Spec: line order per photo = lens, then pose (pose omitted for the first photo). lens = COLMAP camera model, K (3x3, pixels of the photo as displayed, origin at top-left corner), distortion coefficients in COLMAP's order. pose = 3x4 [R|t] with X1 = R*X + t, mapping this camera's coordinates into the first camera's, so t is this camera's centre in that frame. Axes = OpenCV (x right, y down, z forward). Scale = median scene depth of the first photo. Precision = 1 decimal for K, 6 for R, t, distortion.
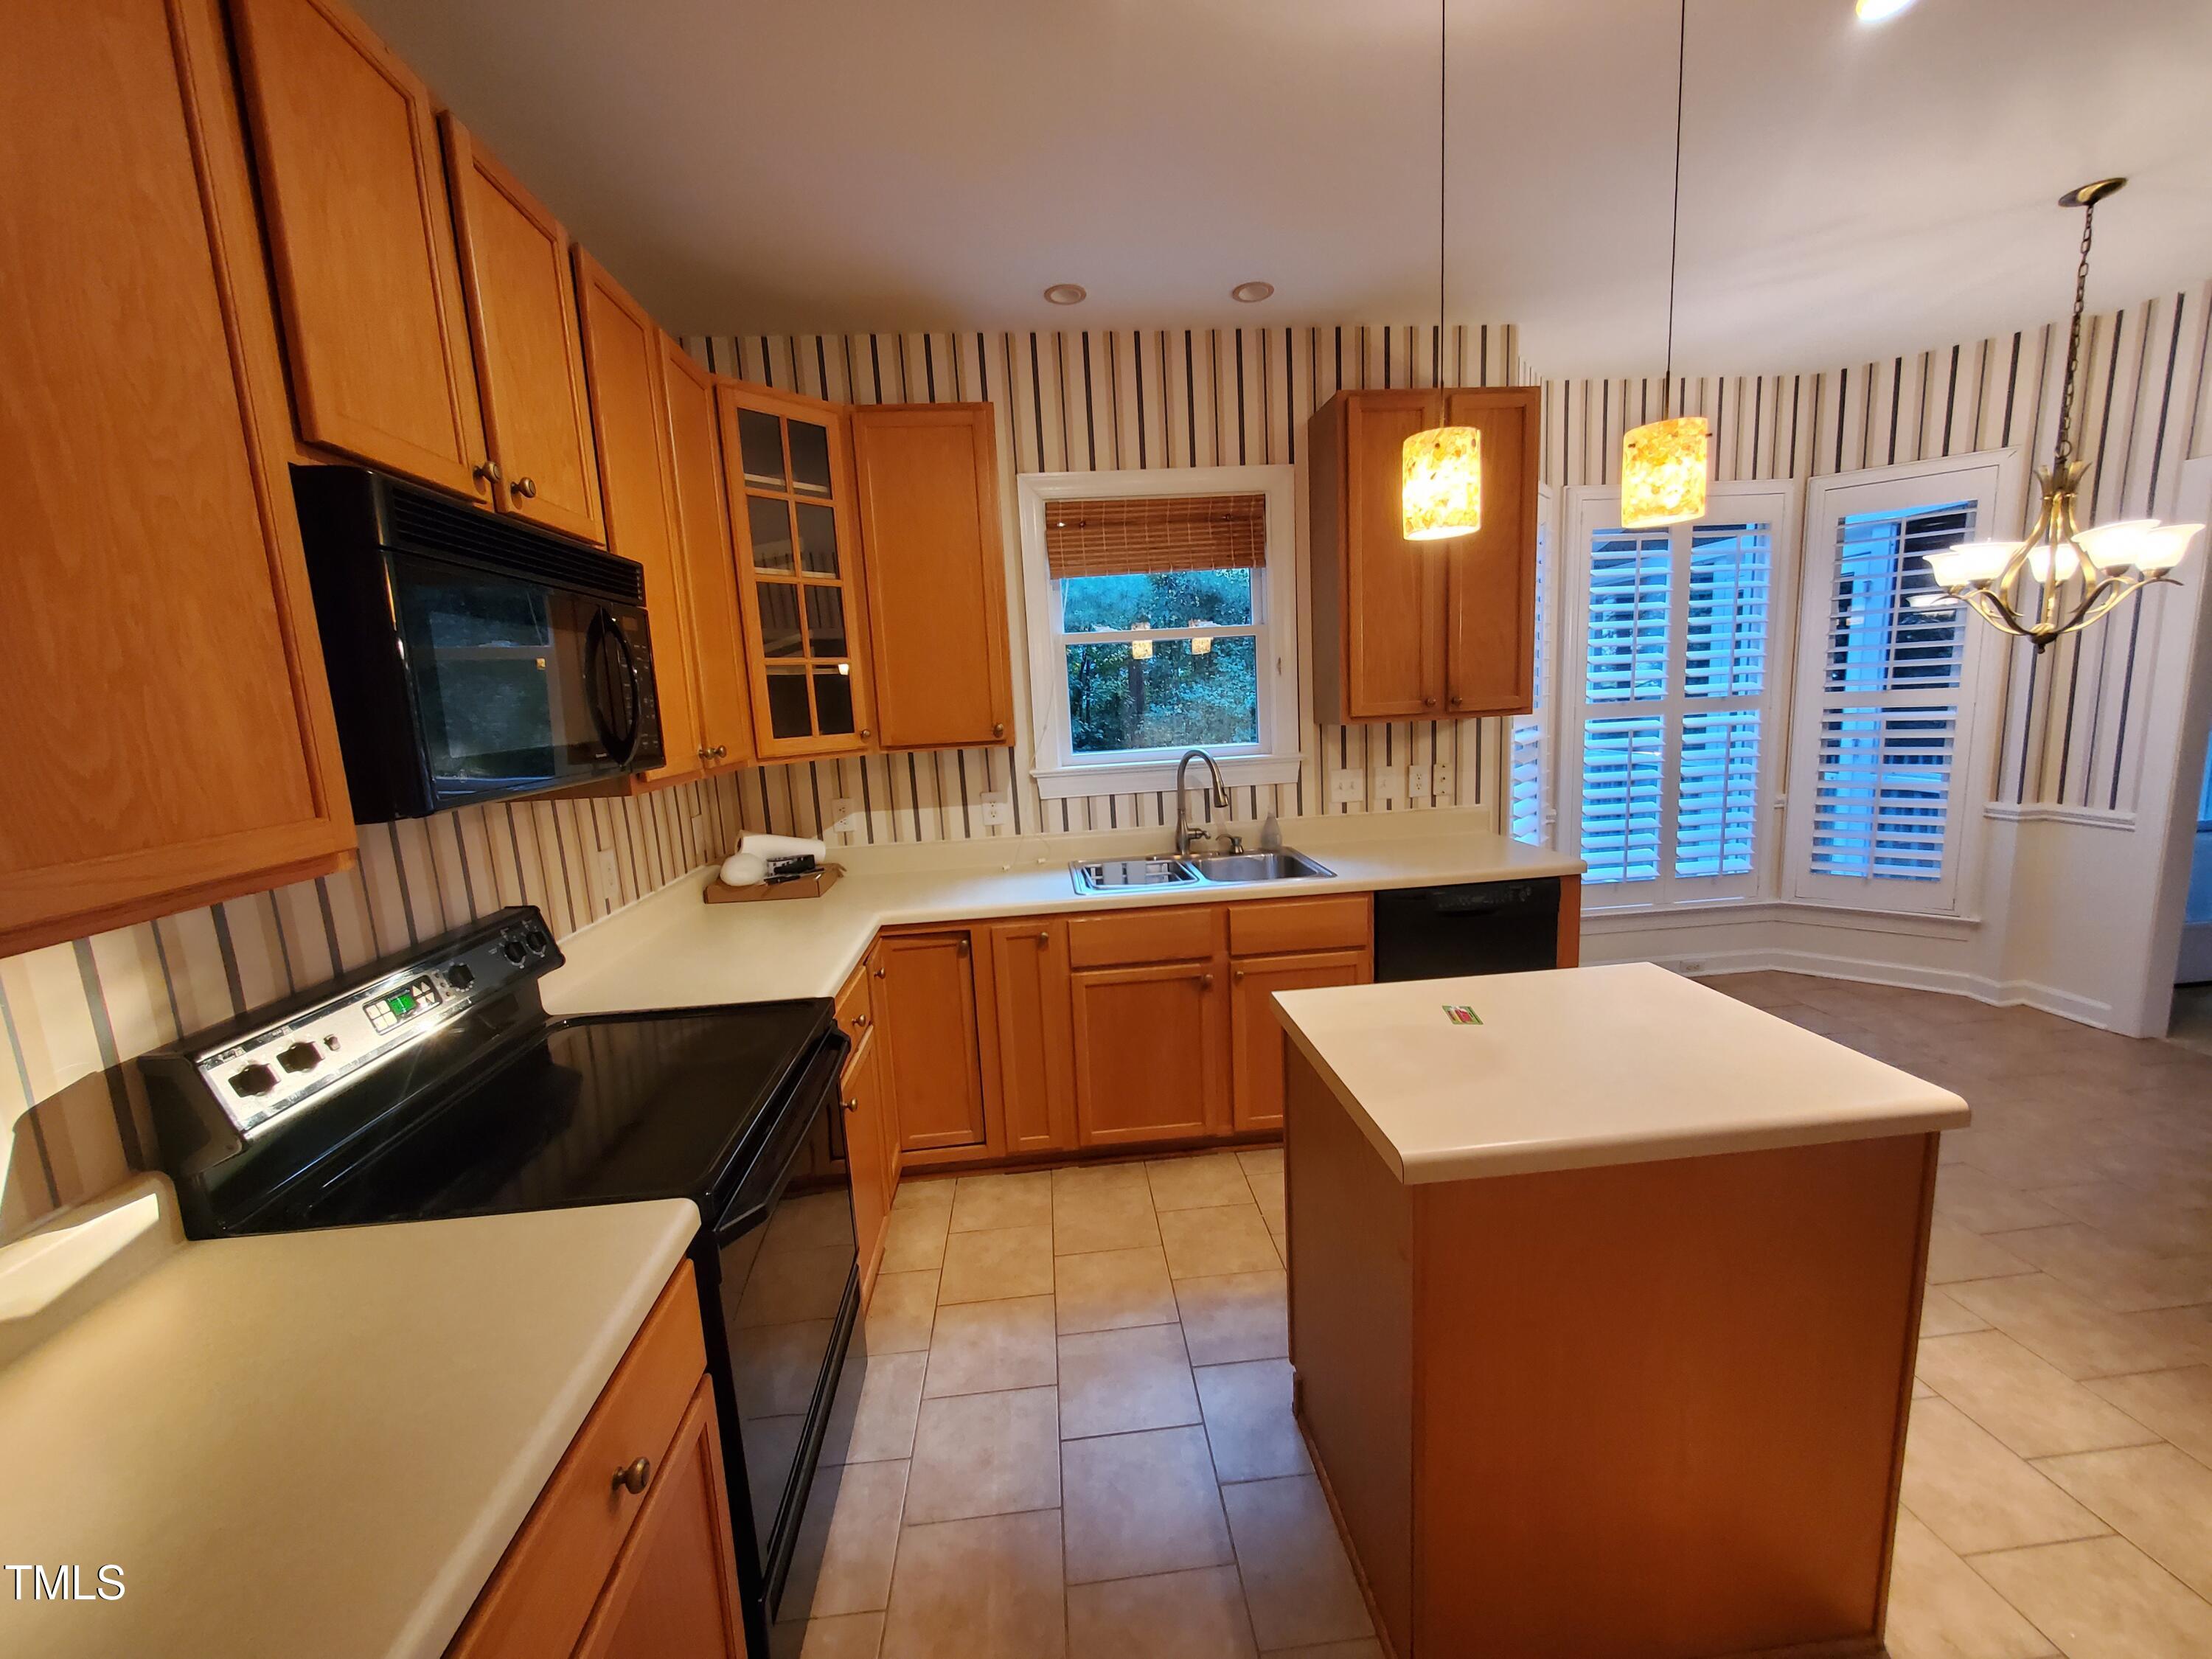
lens RADIAL K [[882.5, 0, 1110.9], [0, 882.5, 836.4], [0, 0, 1]] dist [-0.000451, 0.000317]
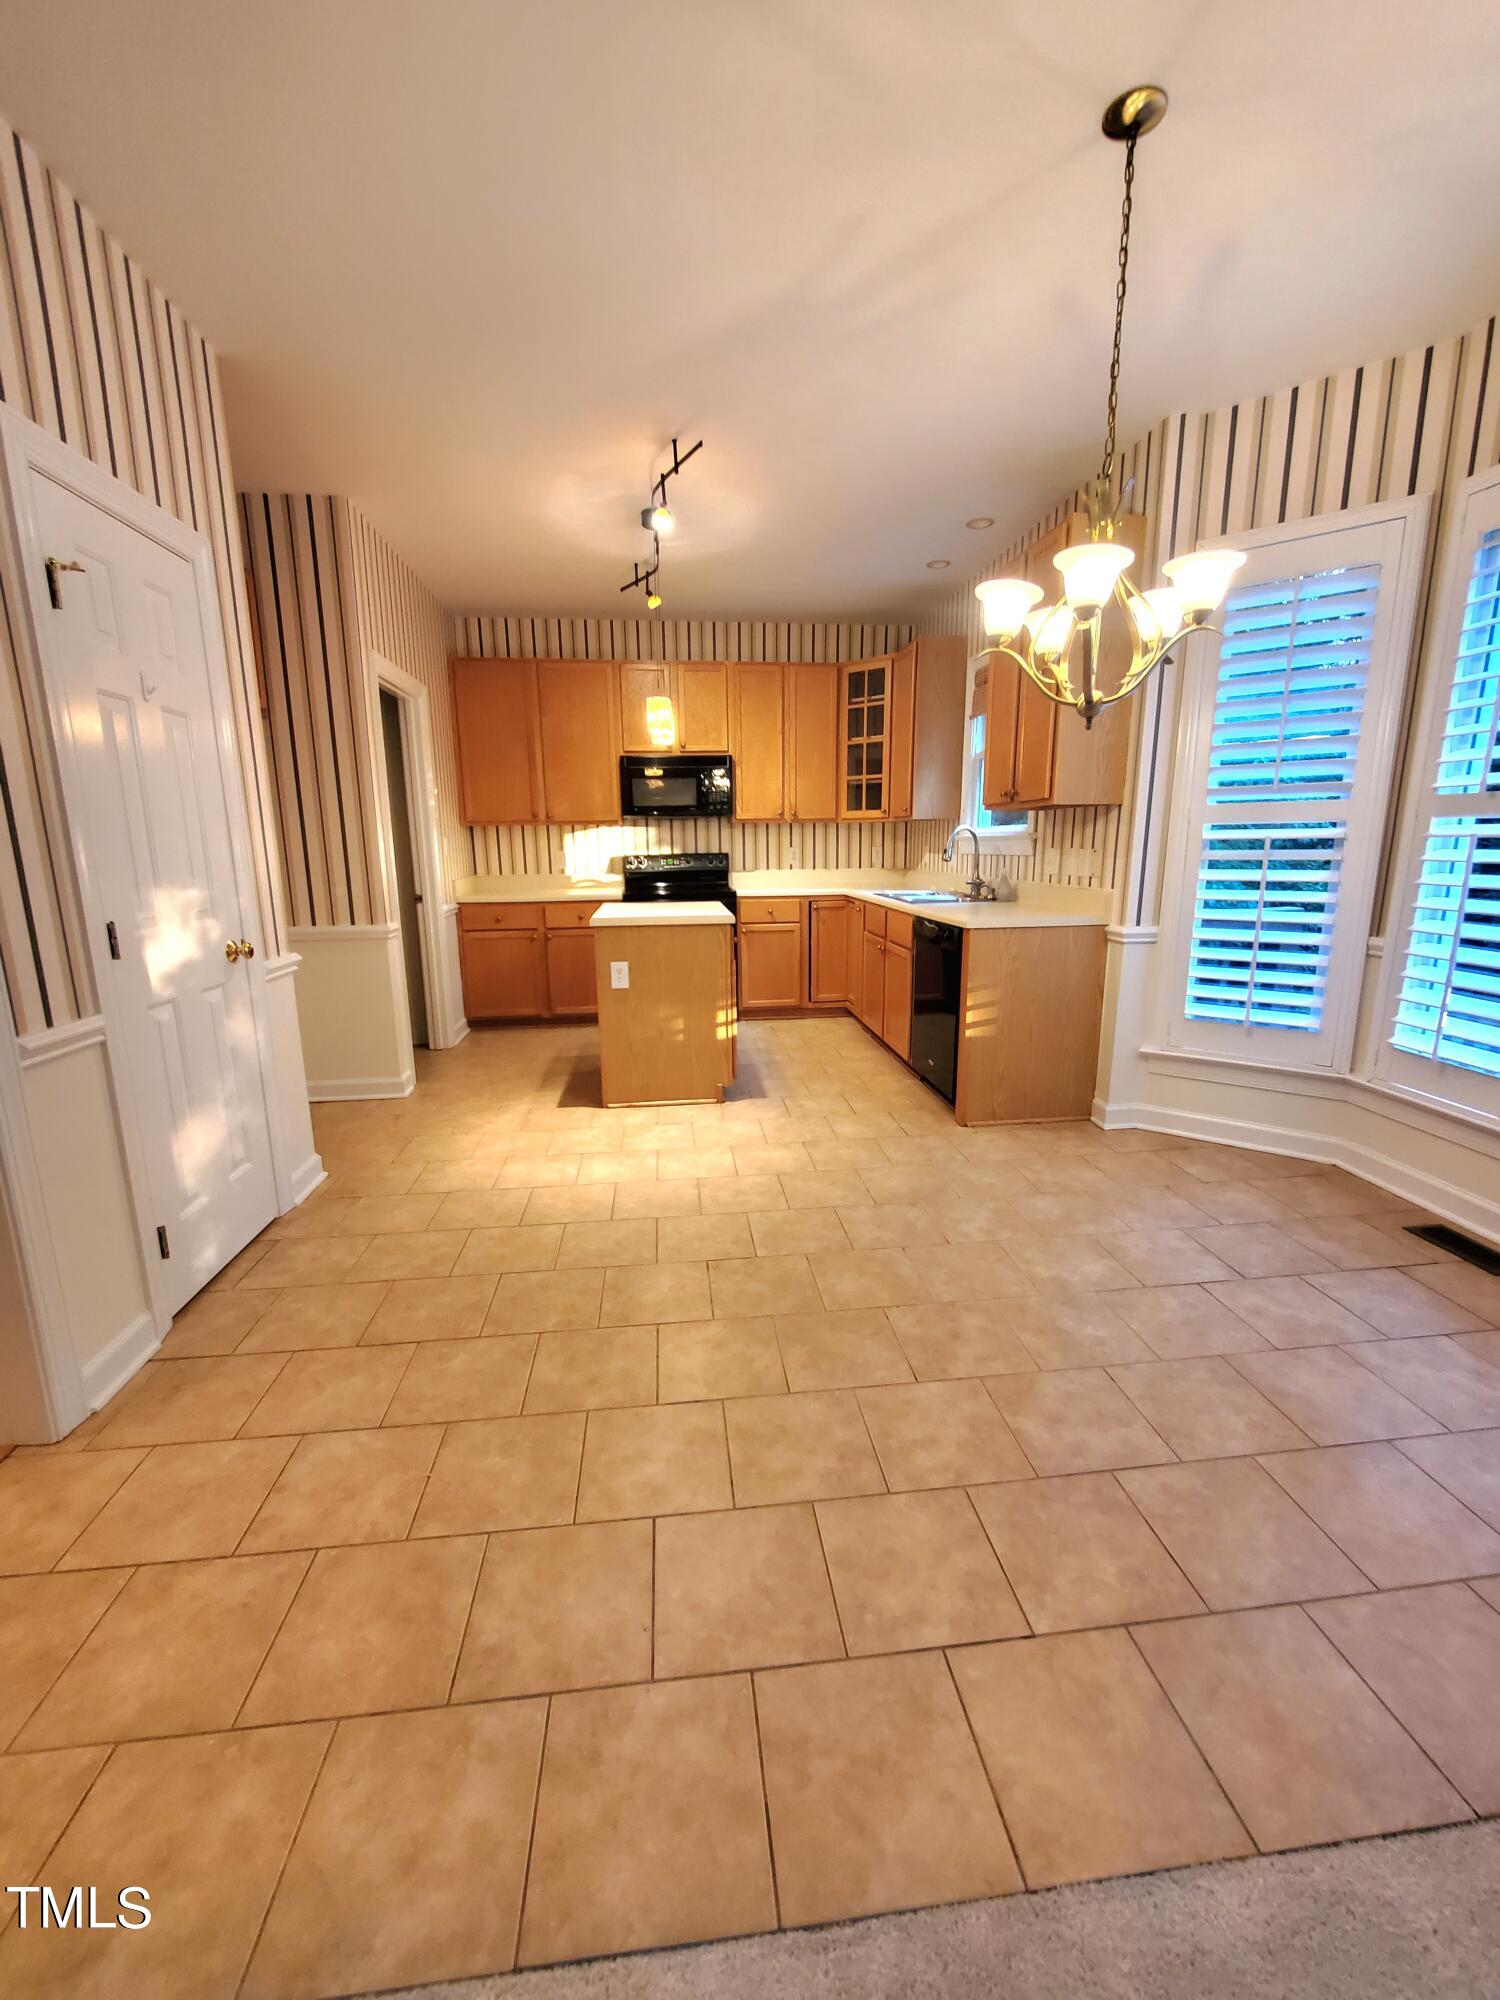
lens RADIAL K [[798.0, 0, 742.0], [0, 798.0, 1002.7], [0, 0, 1]] dist [-0.000451, 0.000317]
pose [[0.008489, 0.247909, -0.968746, 1.804890], [-0.148341, 0.958374, 0.243955, -0.095324], [0.988900, 0.141634, 0.044911, 0.675797]]
